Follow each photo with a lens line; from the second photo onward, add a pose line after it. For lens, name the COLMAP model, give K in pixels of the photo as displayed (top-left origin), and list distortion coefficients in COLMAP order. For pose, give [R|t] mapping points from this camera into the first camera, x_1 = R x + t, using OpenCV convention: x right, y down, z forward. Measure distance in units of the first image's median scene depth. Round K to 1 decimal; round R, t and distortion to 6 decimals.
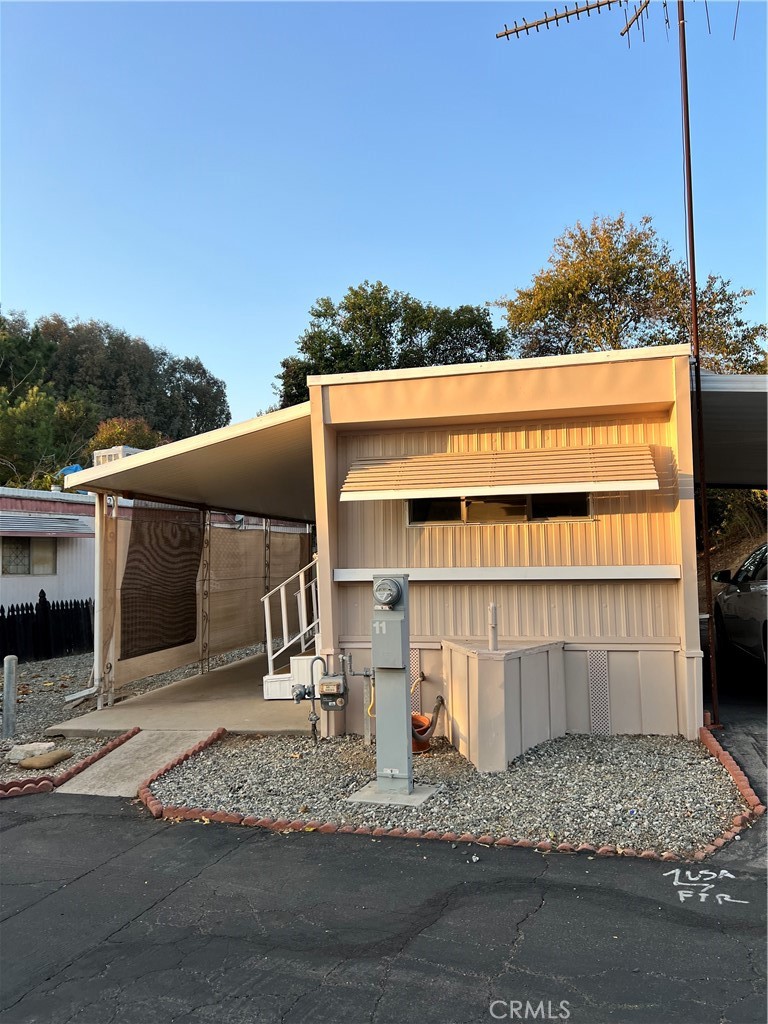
lens RADIAL K [[764.9, 0, 374.2], [0, 764.9, 488.2], [0, 0, 1]] dist [0.053358, -0.066137]
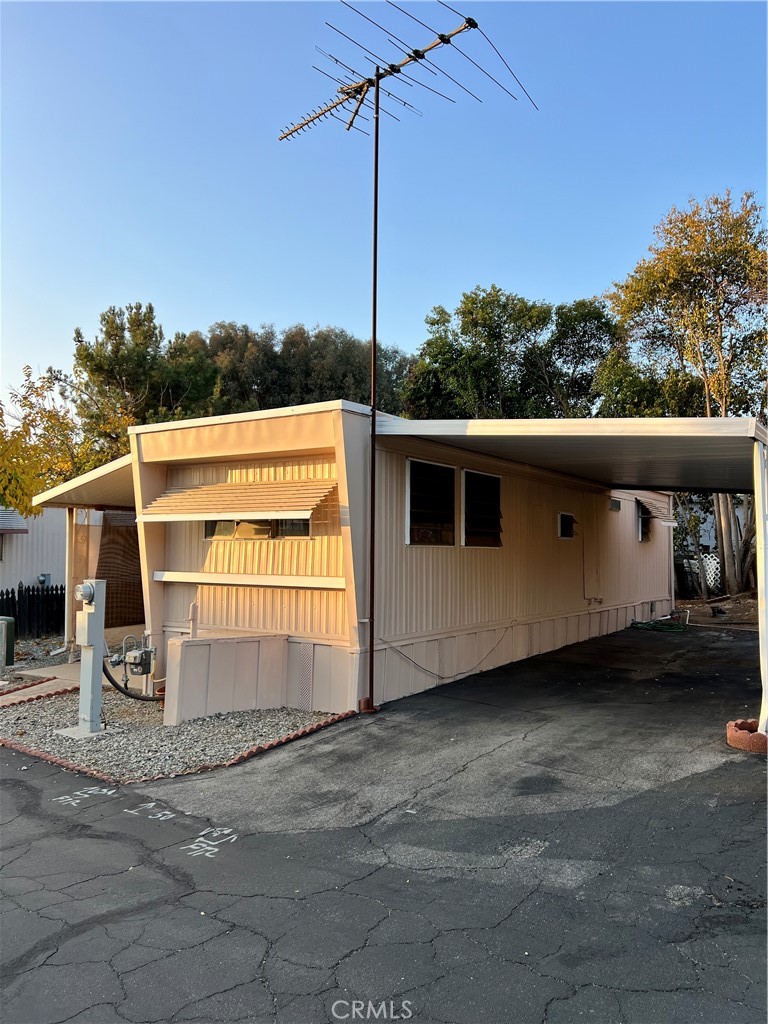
lens RADIAL K [[764.9, 0, 391.7], [0, 764.9, 507.5], [0, 0, 1]] dist [0.053358, -0.066137]
pose [[0.935547, 0.005501, -0.353160, 0.261969], [0.011818, 0.998831, 0.046863, -0.020590], [0.353005, -0.048016, 0.934389, -0.032741]]
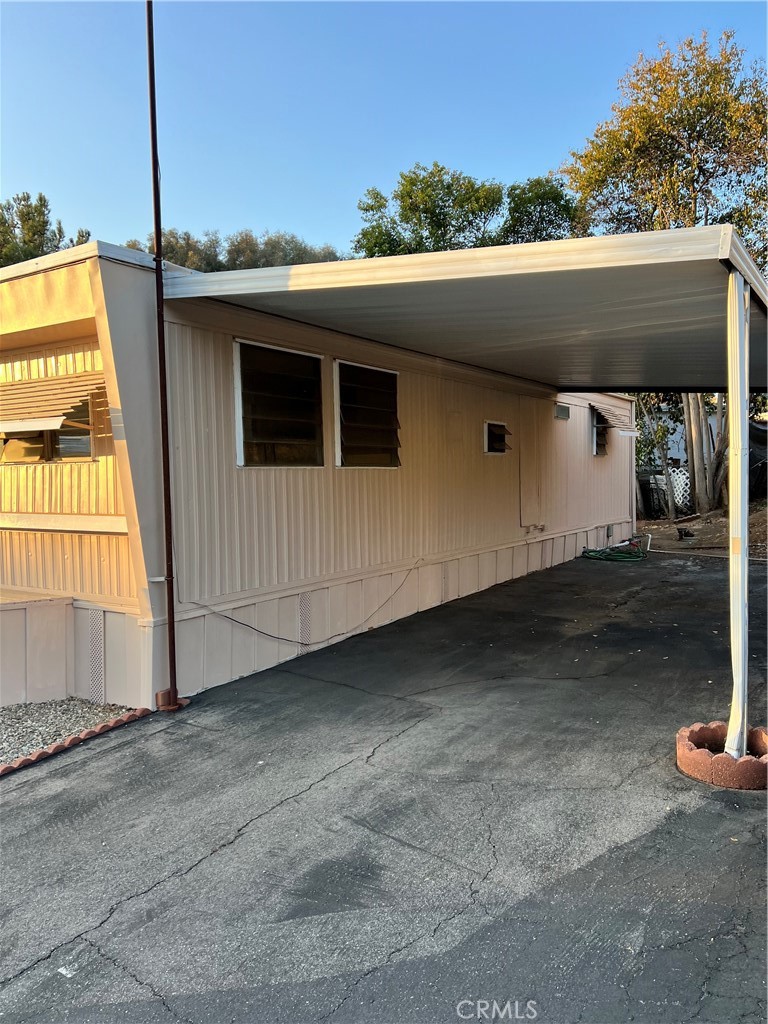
lens RADIAL K [[764.9, 0, 387.8], [0, 764.9, 505.2], [0, 0, 1]] dist [0.053358, -0.066137]
pose [[0.943647, 0.015367, -0.330598, 0.272854], [0.034591, 0.988871, 0.144701, -0.006998], [0.329142, -0.147983, 0.932613, 0.093893]]
